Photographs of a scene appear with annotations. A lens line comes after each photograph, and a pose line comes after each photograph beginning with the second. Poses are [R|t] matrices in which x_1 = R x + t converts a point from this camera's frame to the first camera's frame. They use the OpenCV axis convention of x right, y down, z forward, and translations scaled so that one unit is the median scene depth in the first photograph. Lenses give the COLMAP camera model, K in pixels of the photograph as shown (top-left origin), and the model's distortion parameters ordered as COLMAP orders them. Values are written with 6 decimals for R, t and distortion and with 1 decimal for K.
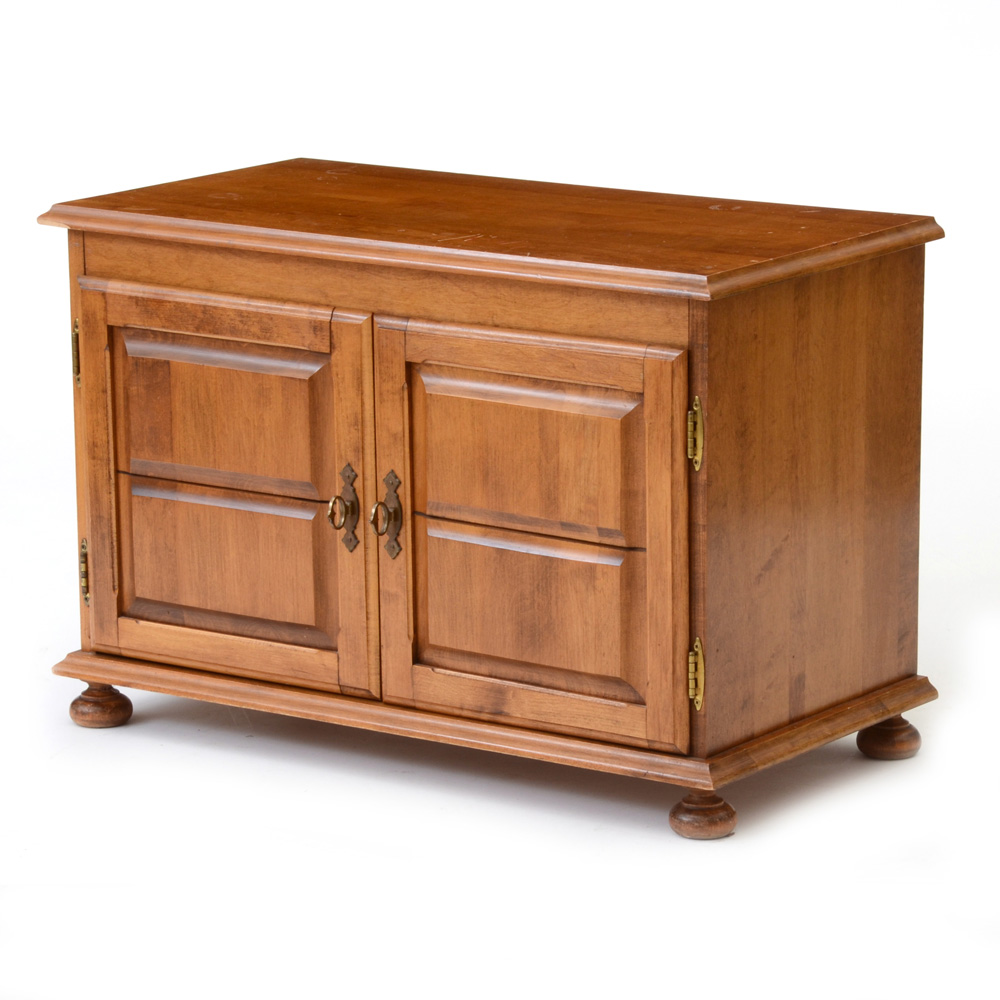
lens RADIAL K [[4964.7, 0, 501.1], [0, 4964.7, 501.9], [0, 0, 1]] dist [0.442230, 0.000000]
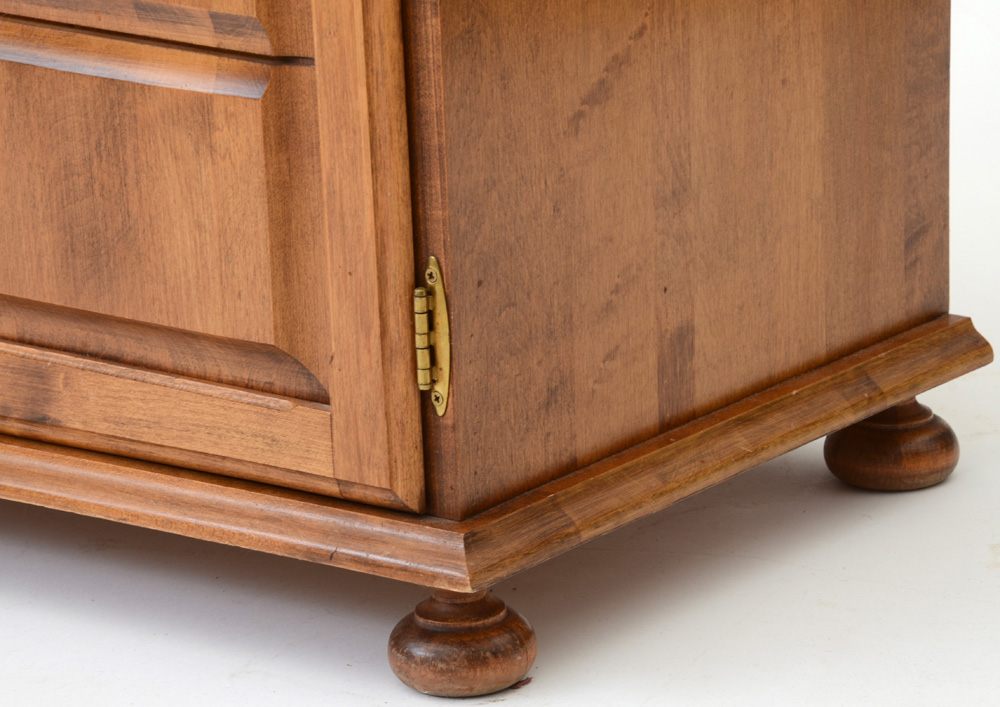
lens RADIAL K [[4643.4, 0, 506.1], [0, 4643.4, 356.8], [0, 0, 1]] dist [1.578674, 0.000000]
pose [[0.998930, -0.016829, -0.043086, 0.063043], [0.019446, 0.997945, 0.061051, 0.010583], [0.041970, -0.061824, 0.997204, 0.567904]]
